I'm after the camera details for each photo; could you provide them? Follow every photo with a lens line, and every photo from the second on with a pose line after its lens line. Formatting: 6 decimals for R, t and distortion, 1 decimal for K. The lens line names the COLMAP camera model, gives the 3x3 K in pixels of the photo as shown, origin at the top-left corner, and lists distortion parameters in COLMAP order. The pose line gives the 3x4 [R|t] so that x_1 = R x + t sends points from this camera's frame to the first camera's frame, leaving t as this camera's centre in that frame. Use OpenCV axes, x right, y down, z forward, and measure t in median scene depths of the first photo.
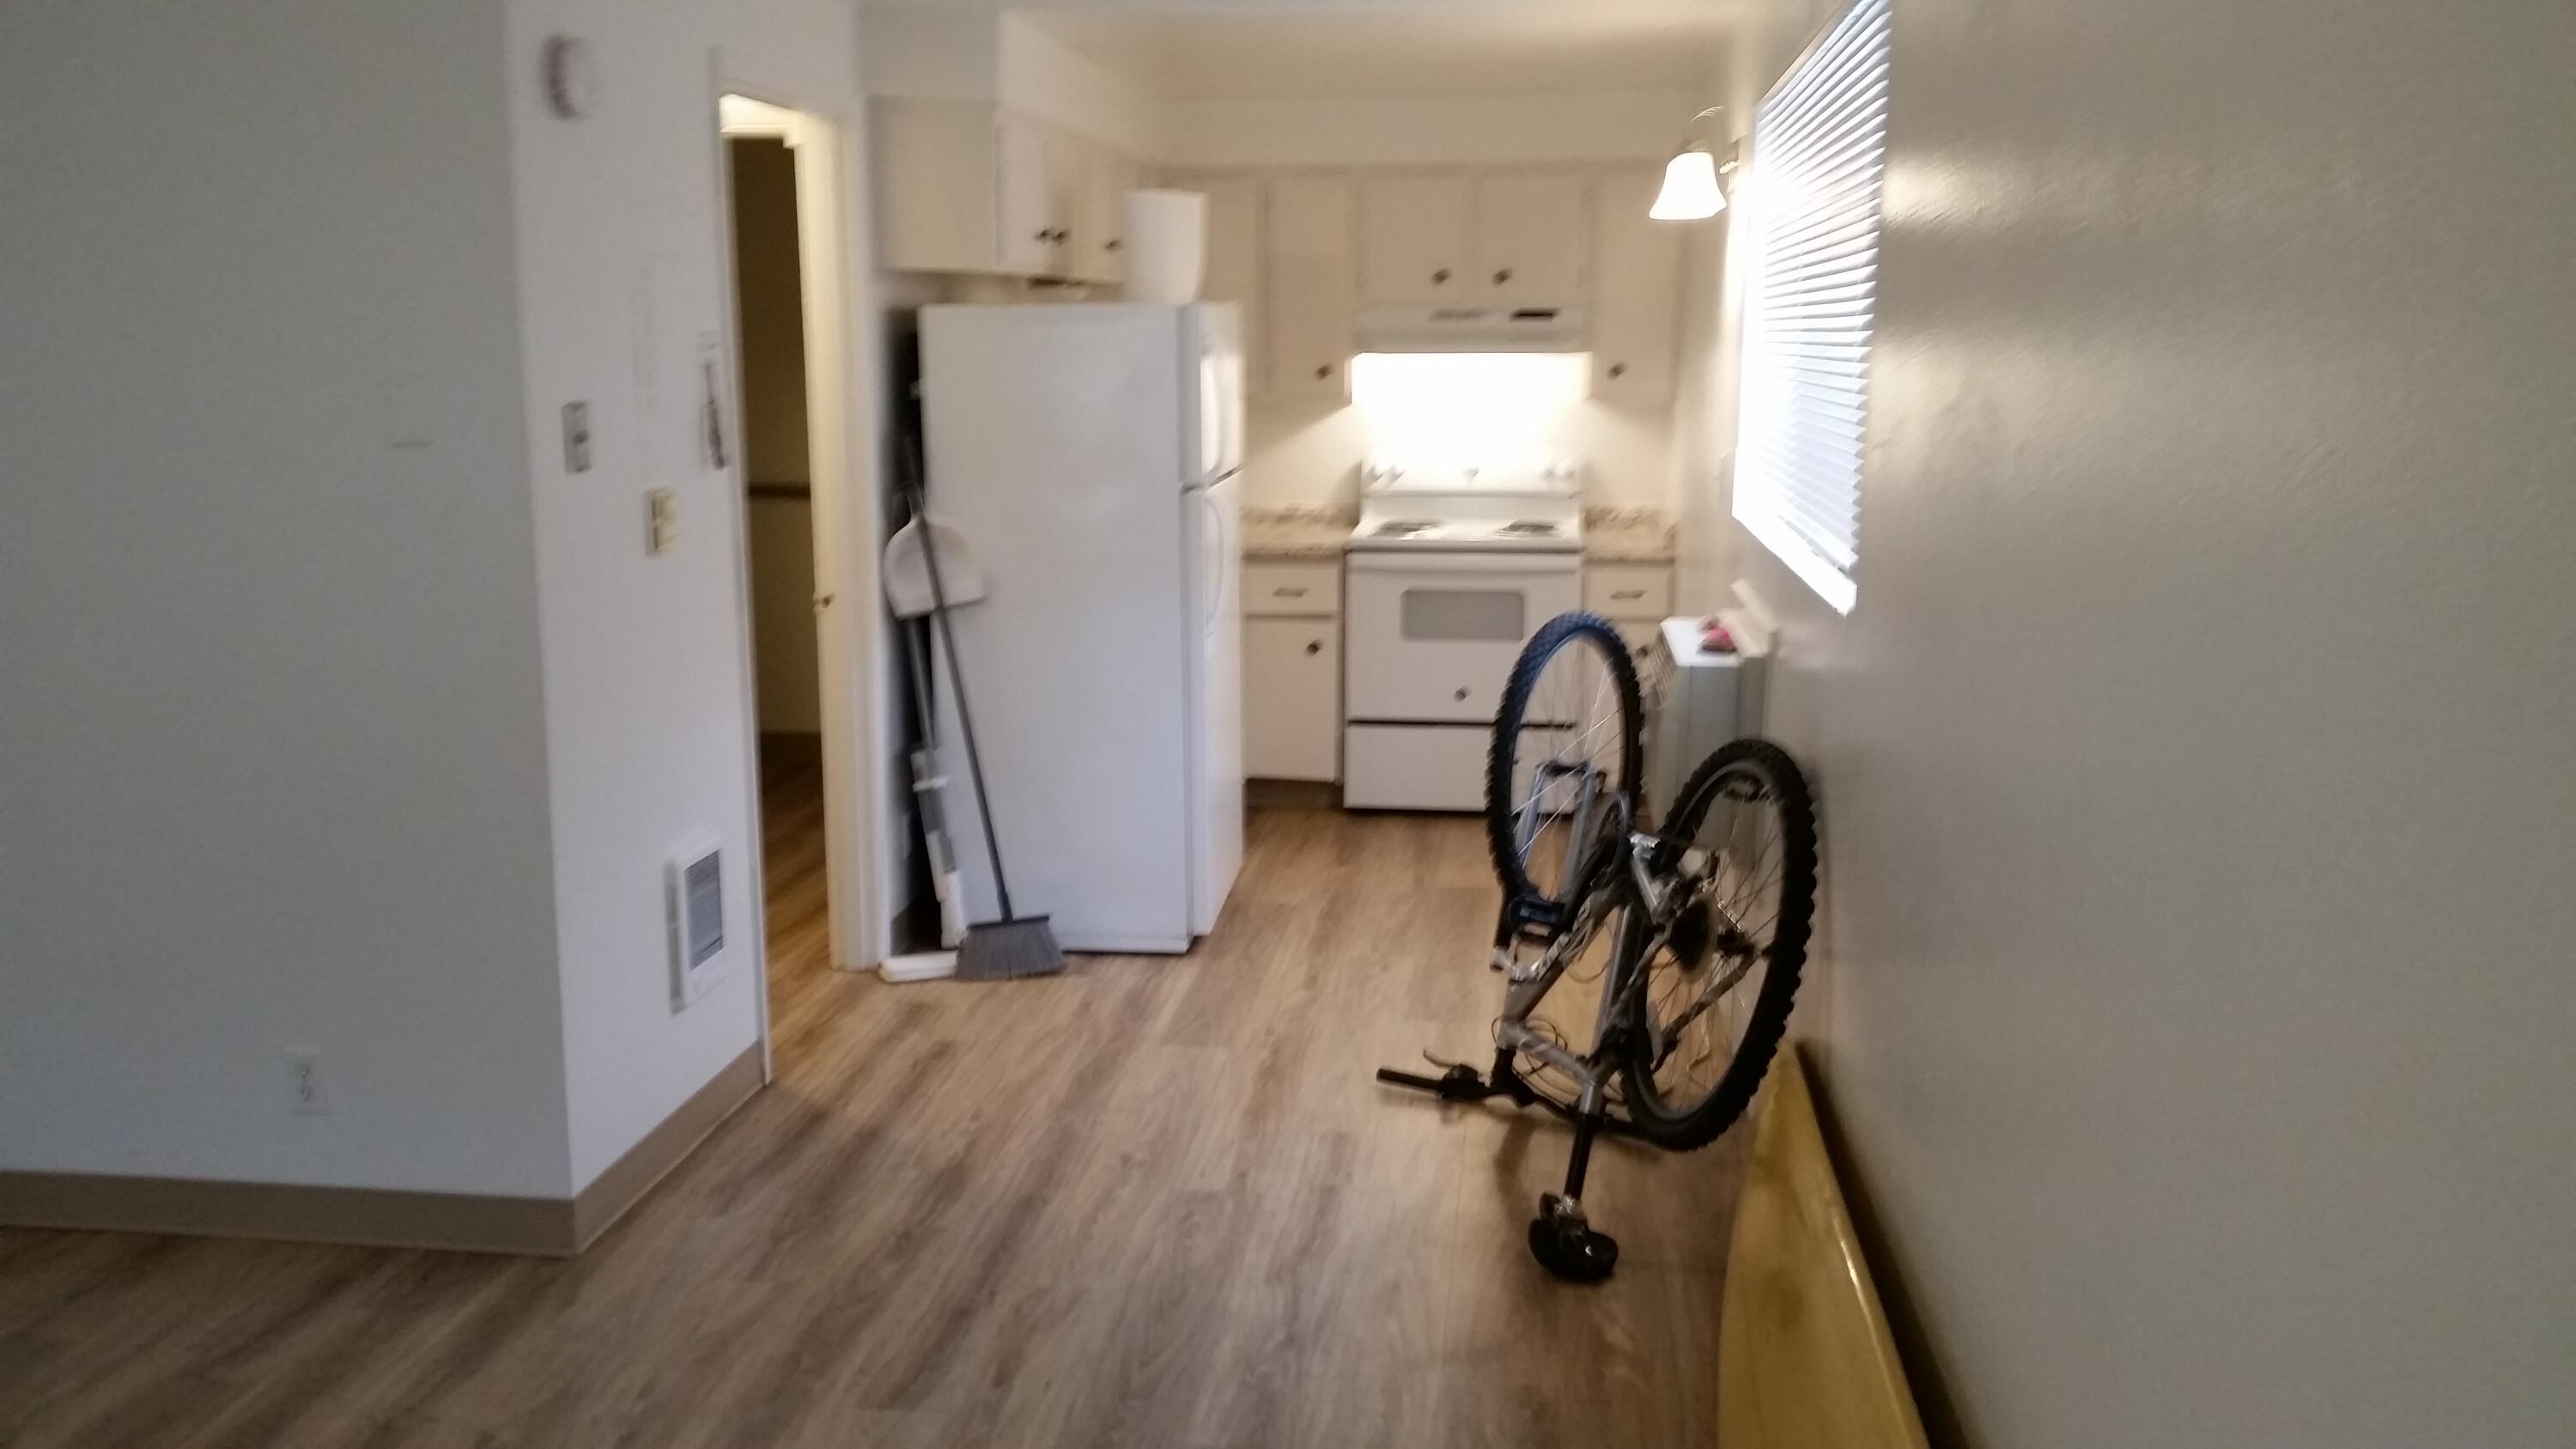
lens RADIAL K [[2090.0, 0, 1290.6], [0, 2090.0, 726.0], [0, 0, 1]] dist [0.145784, -0.199508]
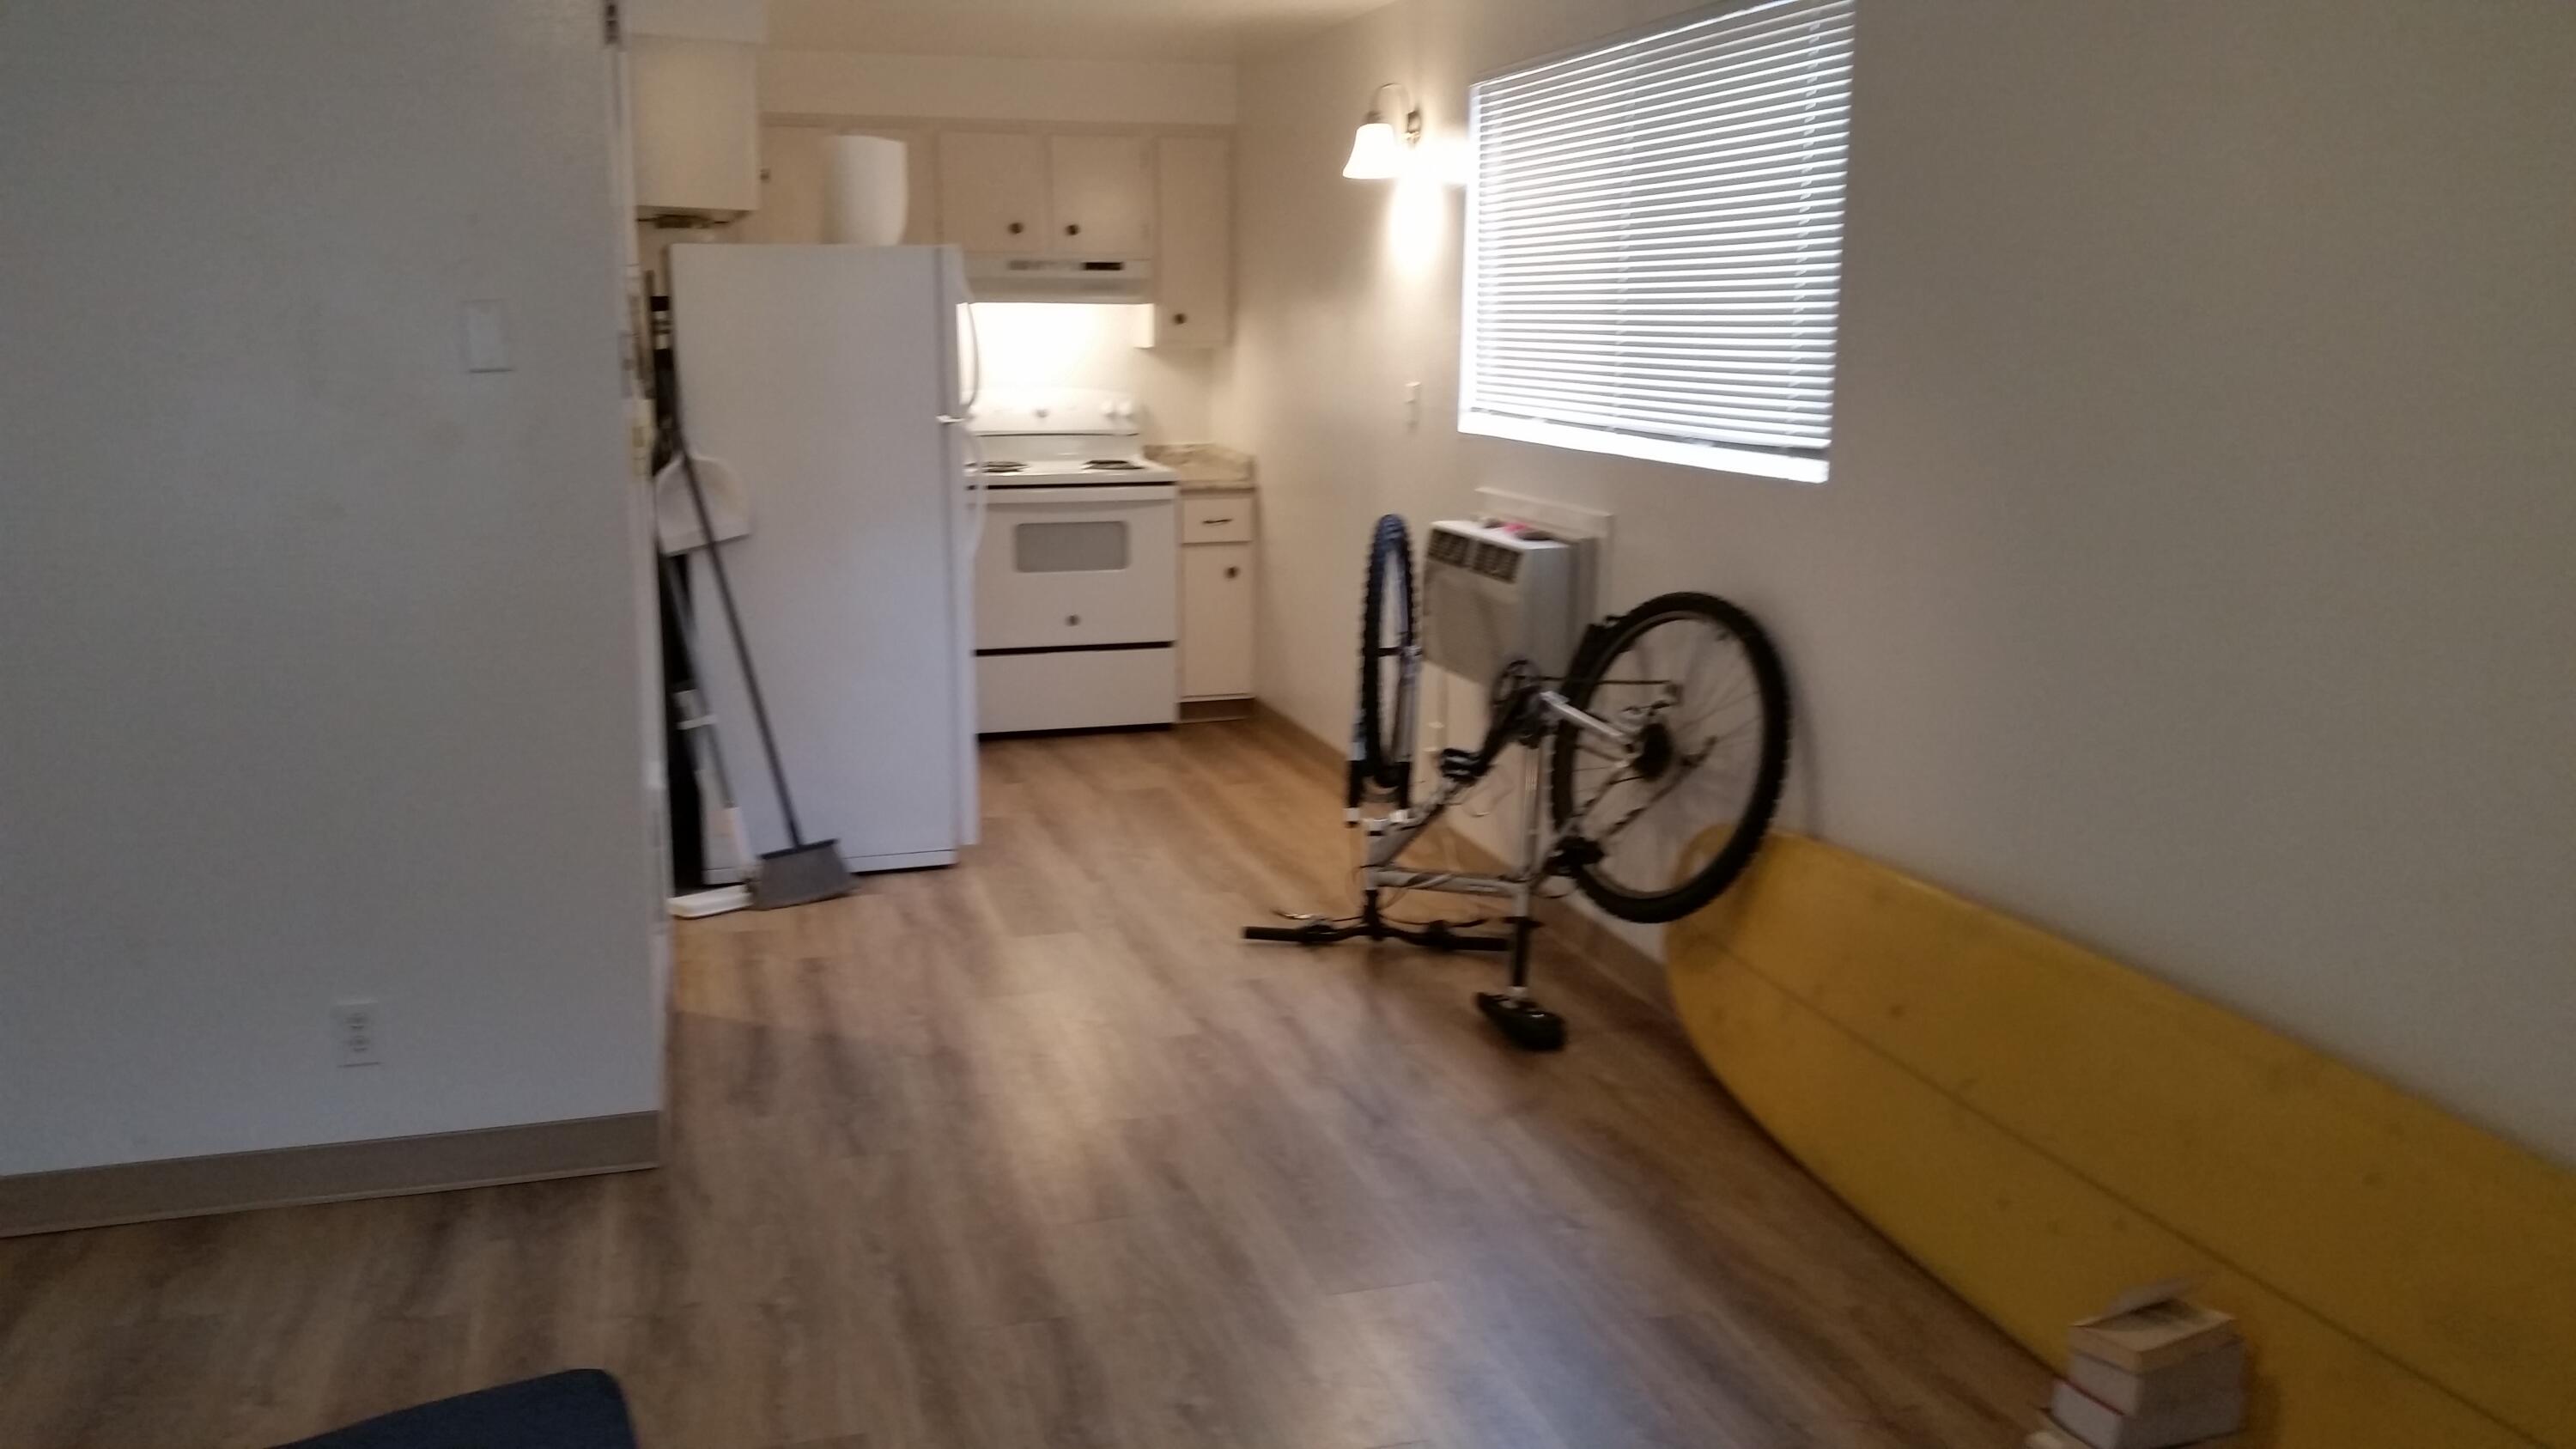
lens RADIAL K [[2090.0, 0, 1290.6], [0, 2090.0, 726.0], [0, 0, 1]] dist [0.145784, -0.199508]
pose [[0.916116, -0.075630, 0.393715, -0.313201], [0.070244, 0.997134, 0.028096, 0.021260], [-0.394711, 0.001917, 0.918803, -0.039577]]
